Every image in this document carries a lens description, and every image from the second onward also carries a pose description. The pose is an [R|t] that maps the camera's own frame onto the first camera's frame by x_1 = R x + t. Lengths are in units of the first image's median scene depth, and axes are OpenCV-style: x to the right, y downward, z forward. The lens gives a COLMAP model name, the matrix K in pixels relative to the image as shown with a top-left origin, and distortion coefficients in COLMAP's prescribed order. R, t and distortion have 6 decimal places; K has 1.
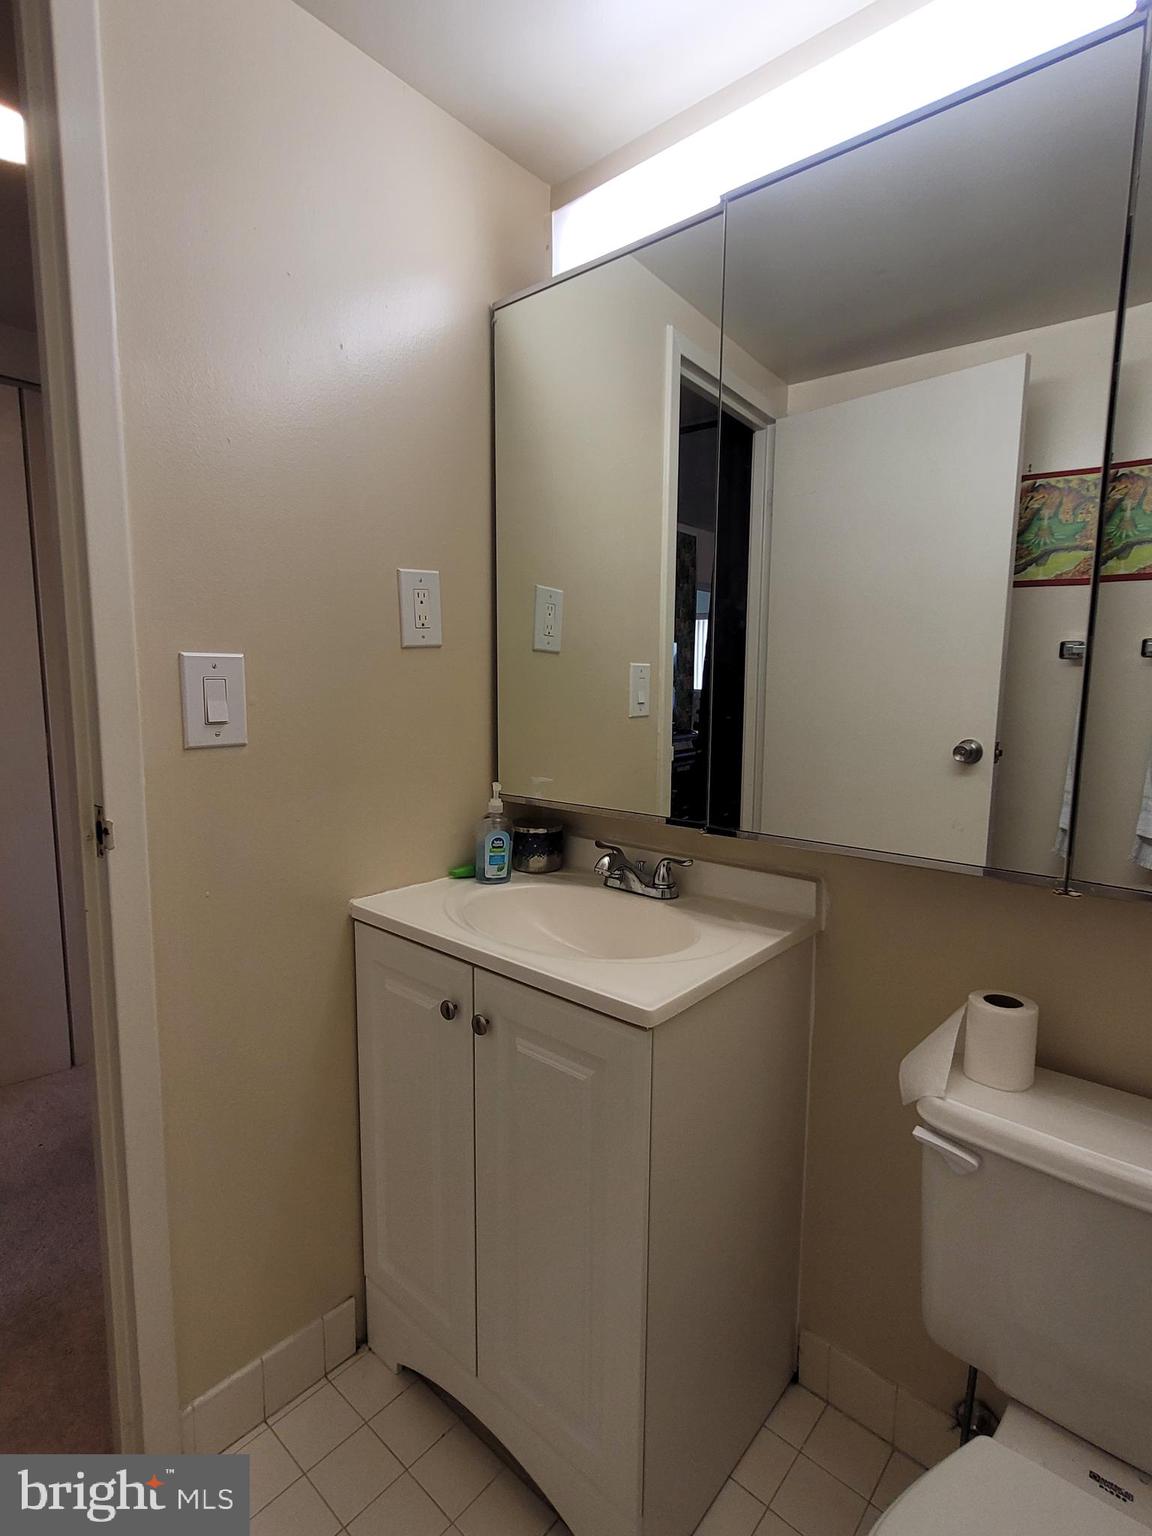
lens RADIAL K [[784.3, 0, 537.3], [0, 784.3, 757.0], [0, 0, 1]] dist [0.003326, -0.000822]
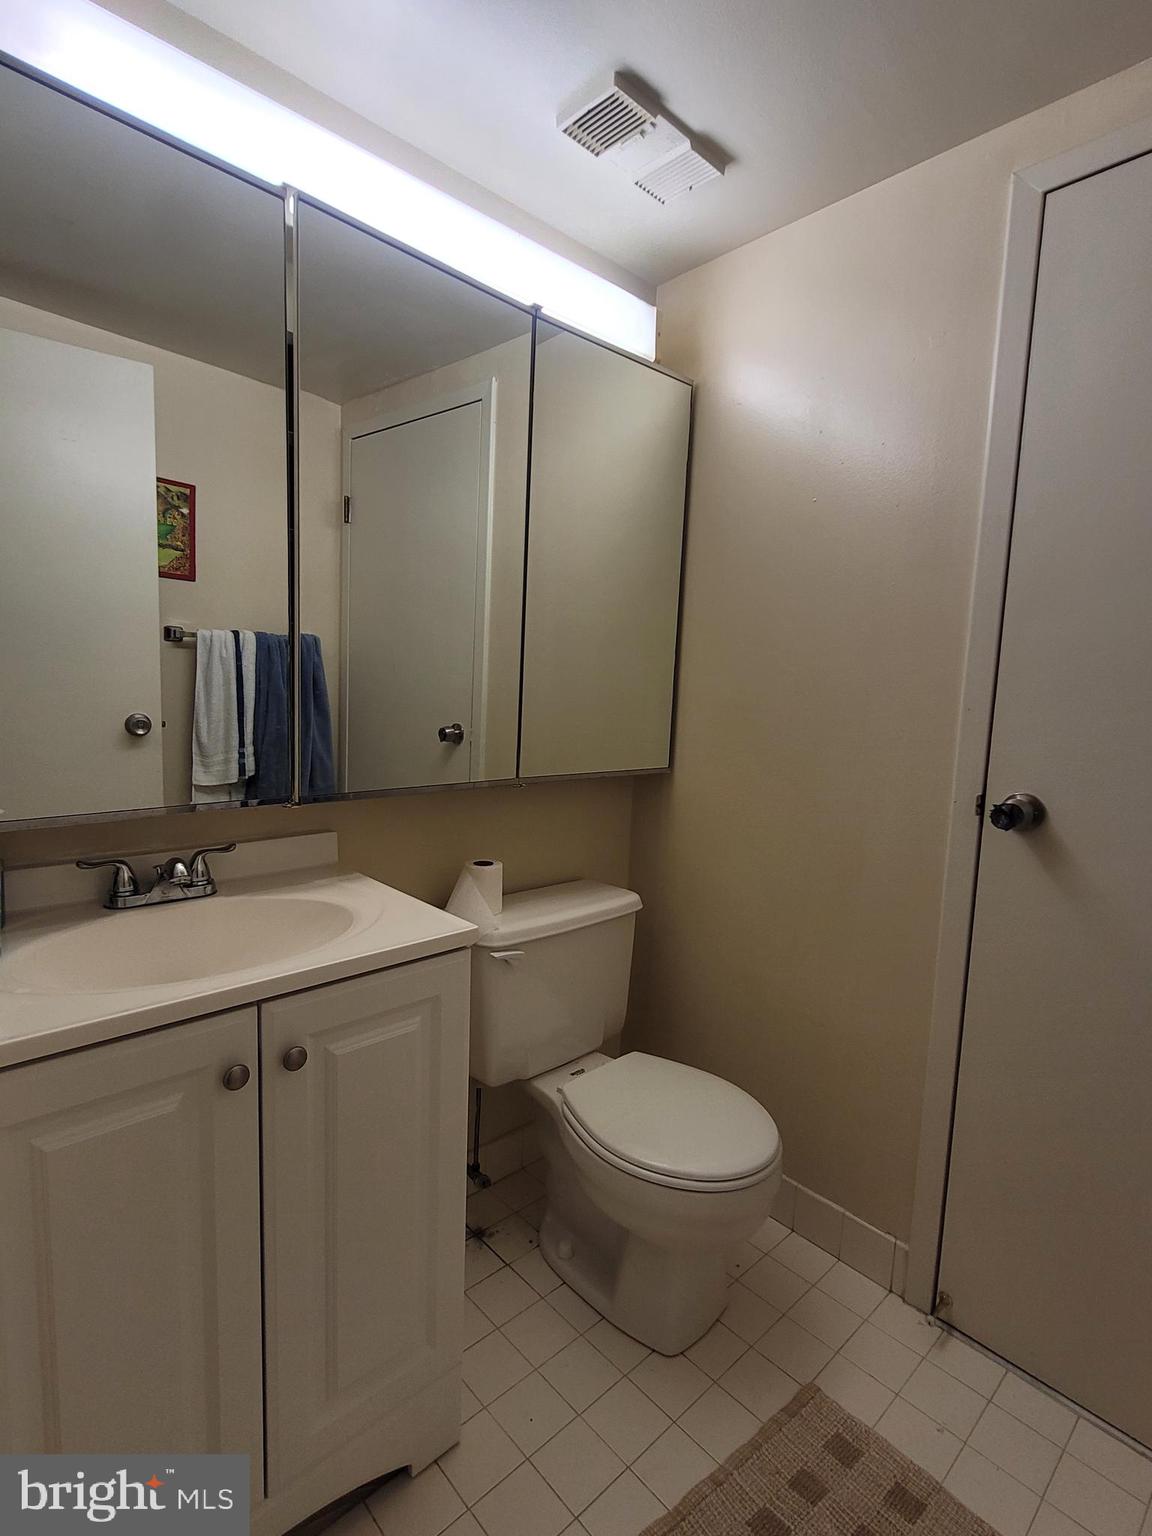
lens RADIAL K [[784.3, 0, 574.3], [0, 784.3, 765.5], [0, 0, 1]] dist [0.003326, -0.000822]
pose [[0.049986, -0.108723, 0.992815, -0.789064], [0.067097, 0.992177, 0.105275, -0.039955], [-0.996494, 0.061353, 0.056890, 0.570525]]
